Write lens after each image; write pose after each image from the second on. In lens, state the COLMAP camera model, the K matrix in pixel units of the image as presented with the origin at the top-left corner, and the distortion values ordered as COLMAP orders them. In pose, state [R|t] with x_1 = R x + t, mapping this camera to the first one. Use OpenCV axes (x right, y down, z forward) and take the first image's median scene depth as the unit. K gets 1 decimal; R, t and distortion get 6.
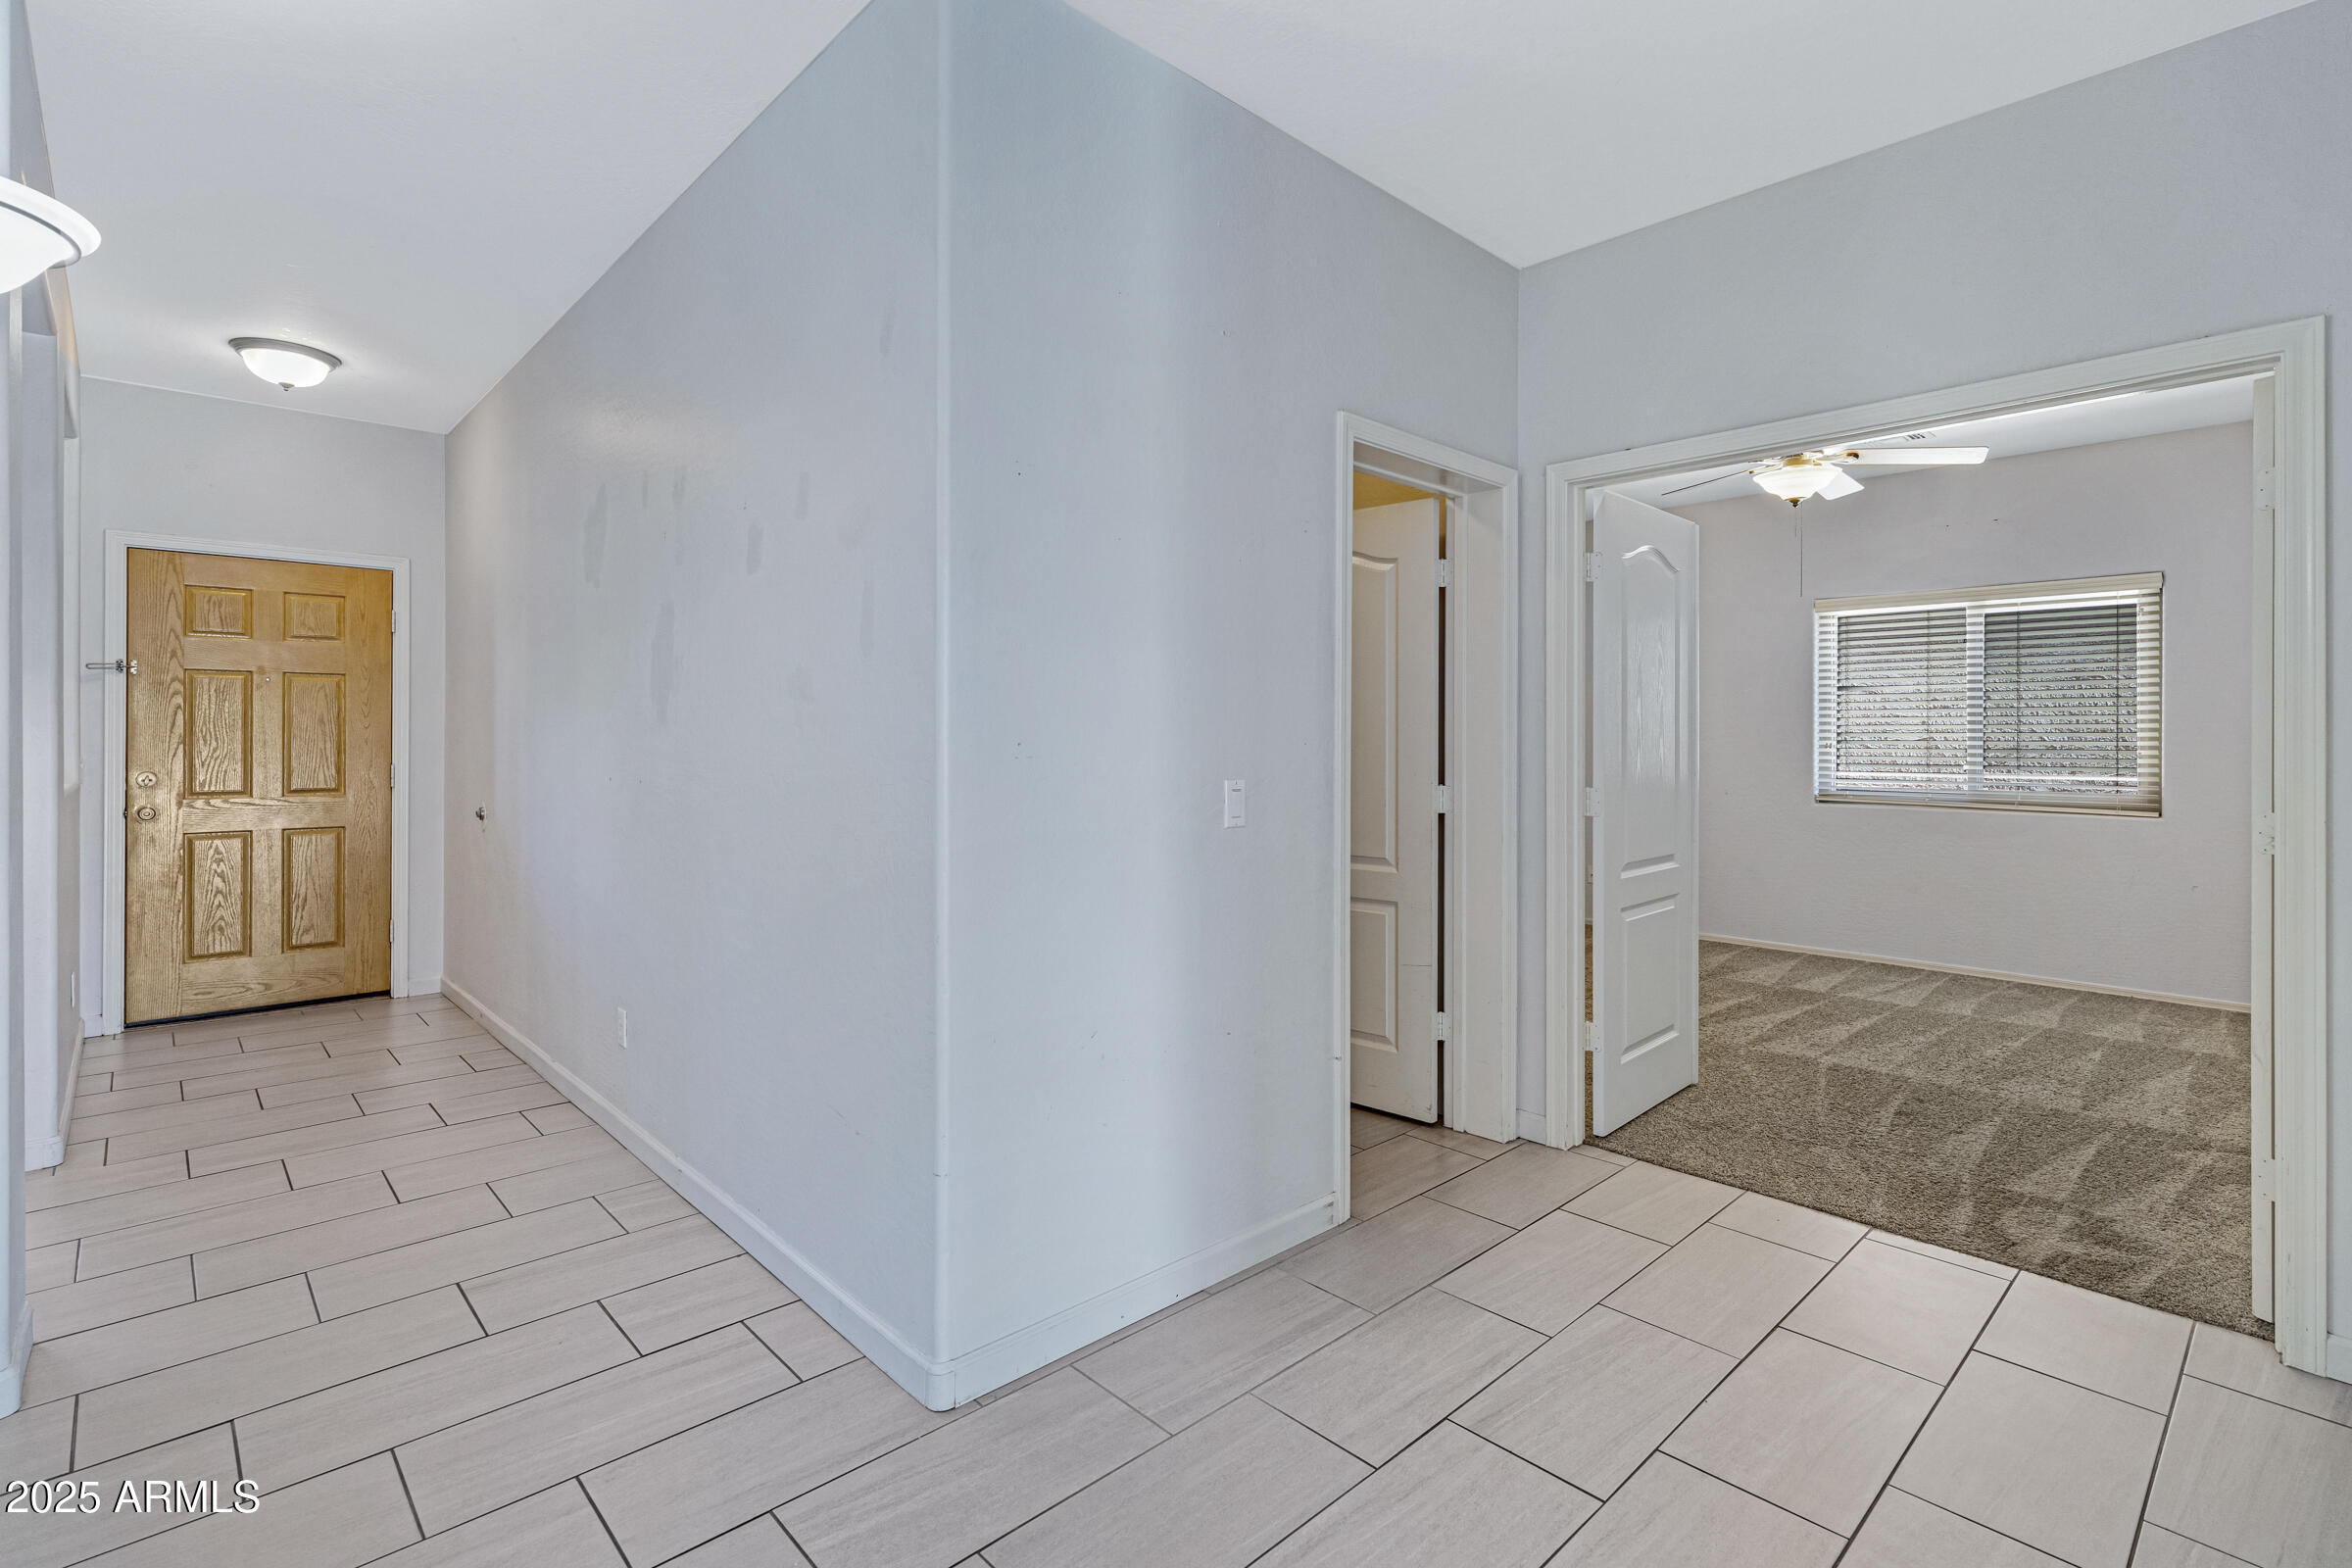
lens RADIAL K [[1100.1, 0, 1184.9], [0, 1100.1, 744.2], [0, 0, 1]] dist [-0.000897, 0.000756]
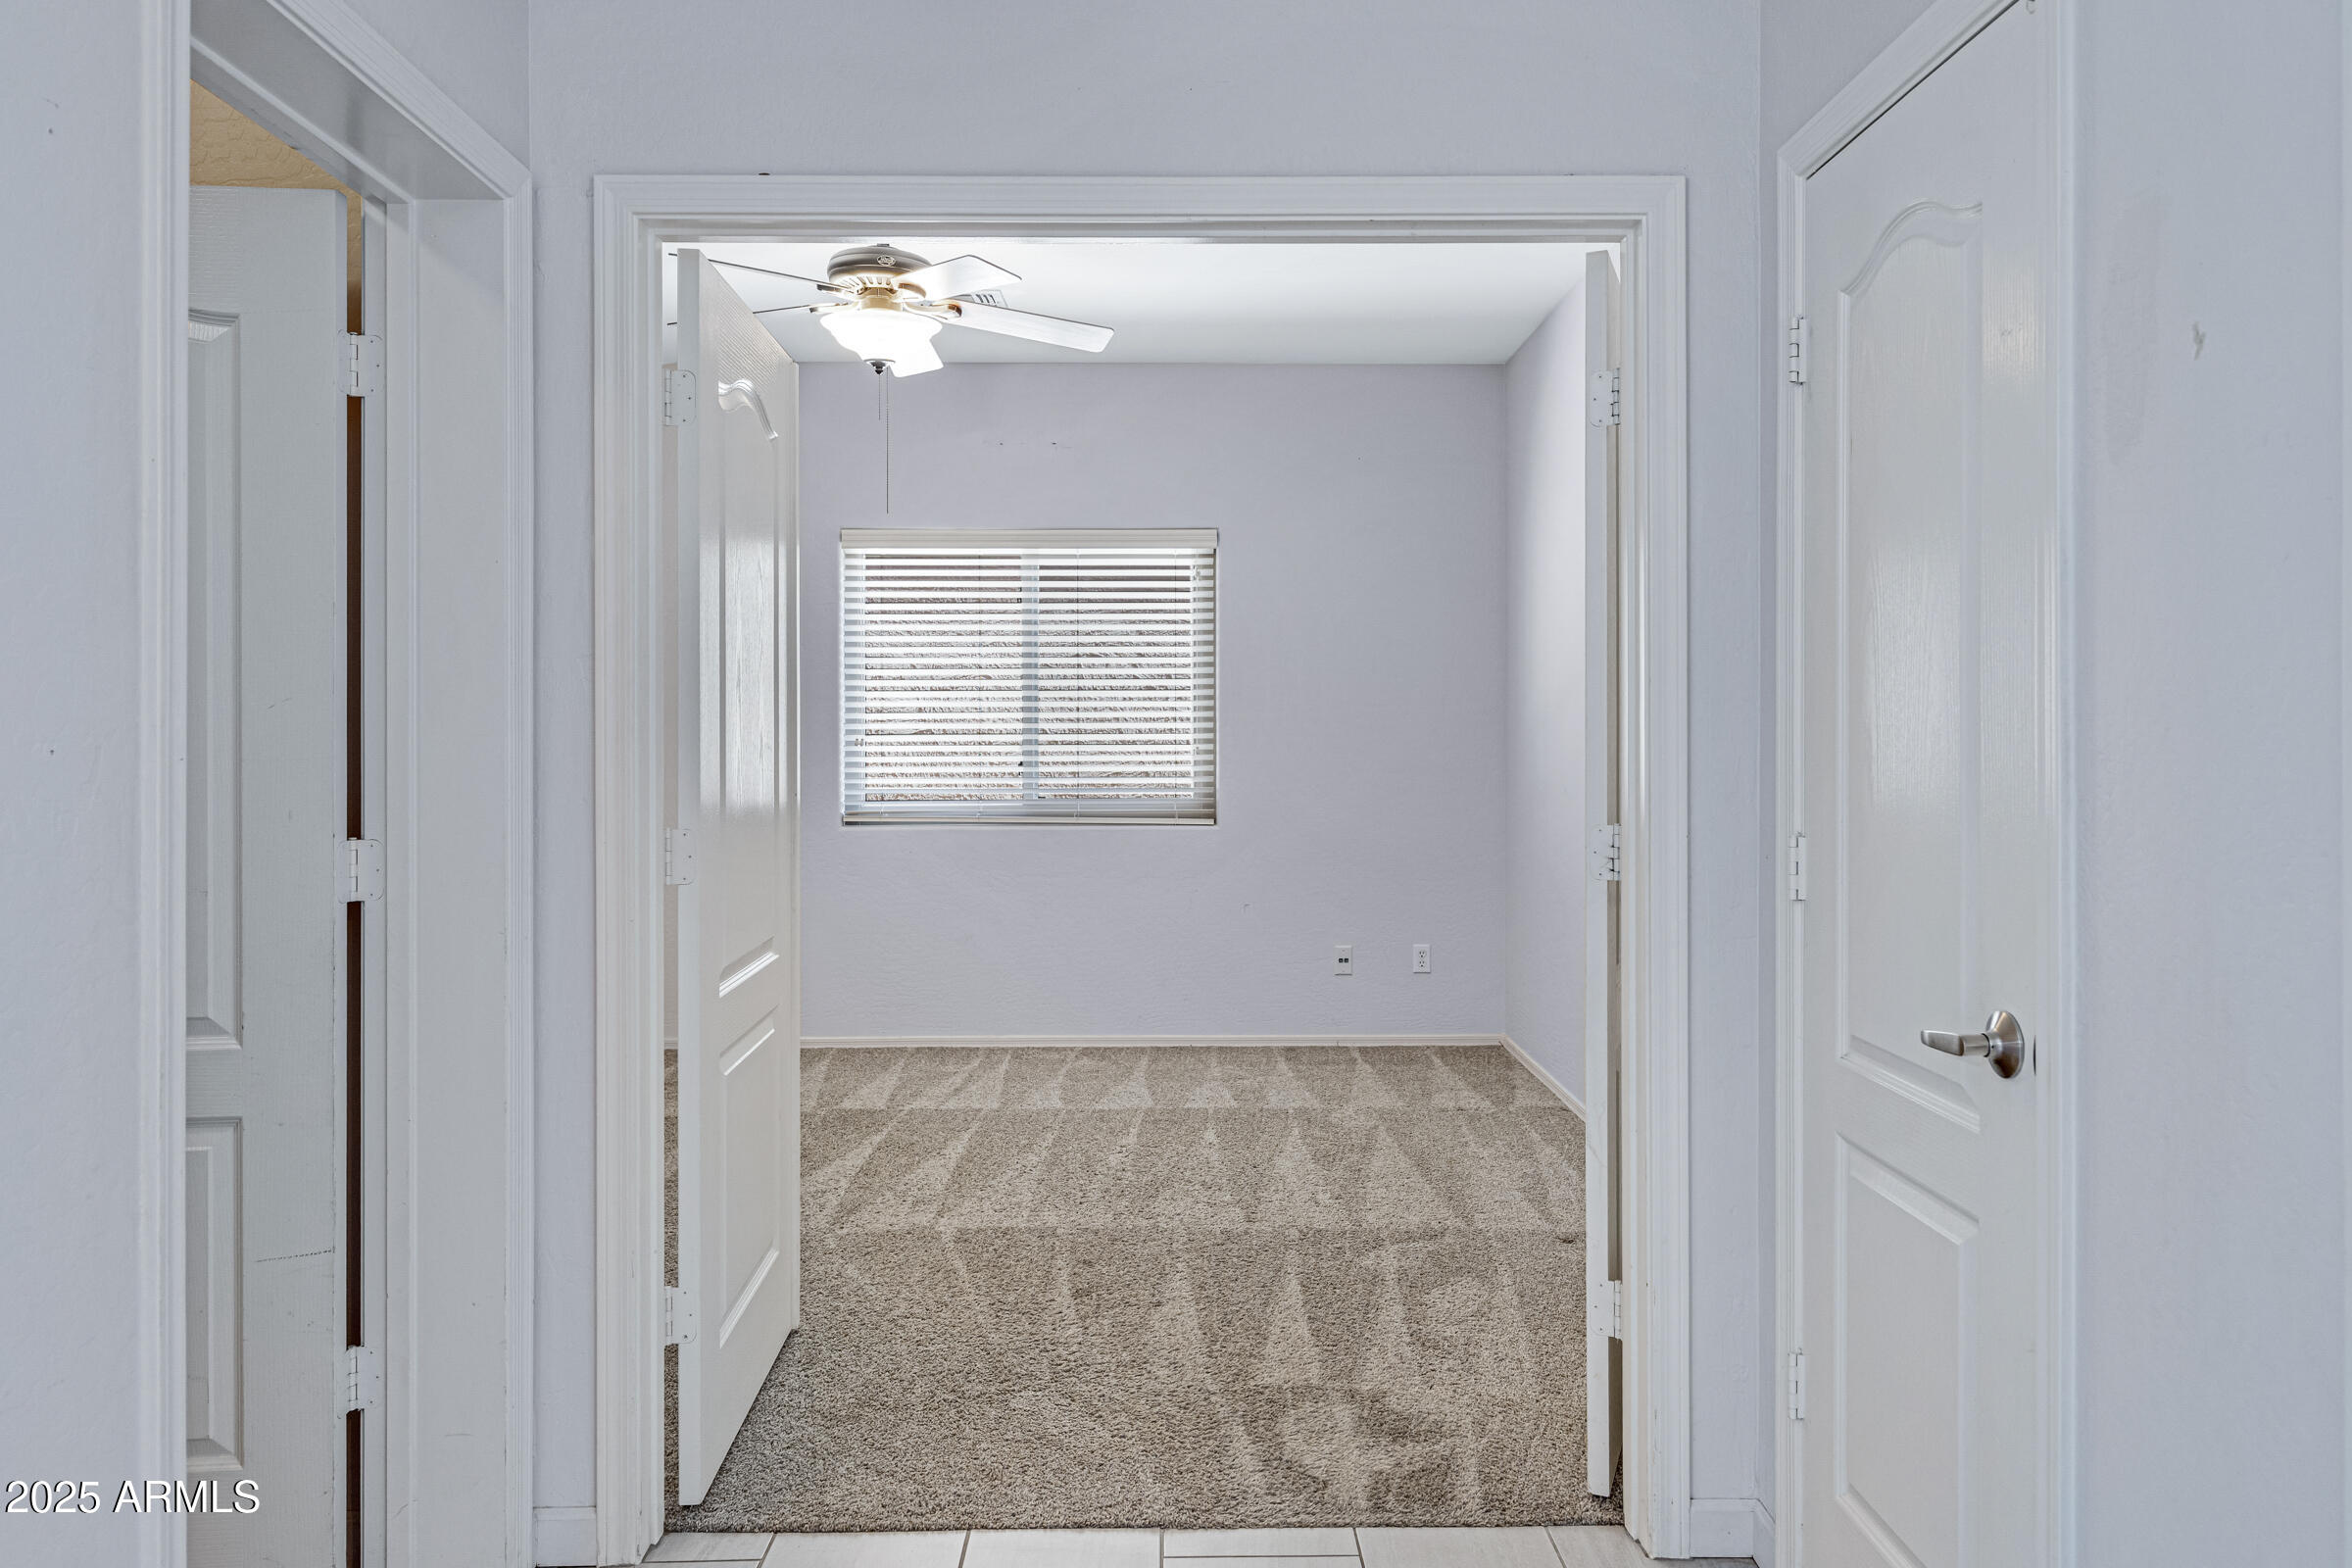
lens RADIAL K [[1538.1, 0, 1126.1], [0, 1538.1, 727.8], [0, 0, 1]] dist [0.002501, 0.000445]
pose [[0.682324, -0.002825, 0.731045, -0.009897], [0.009705, 0.999939, -0.005194, -0.001649], [-0.730986, 0.010639, 0.682310, 0.344221]]
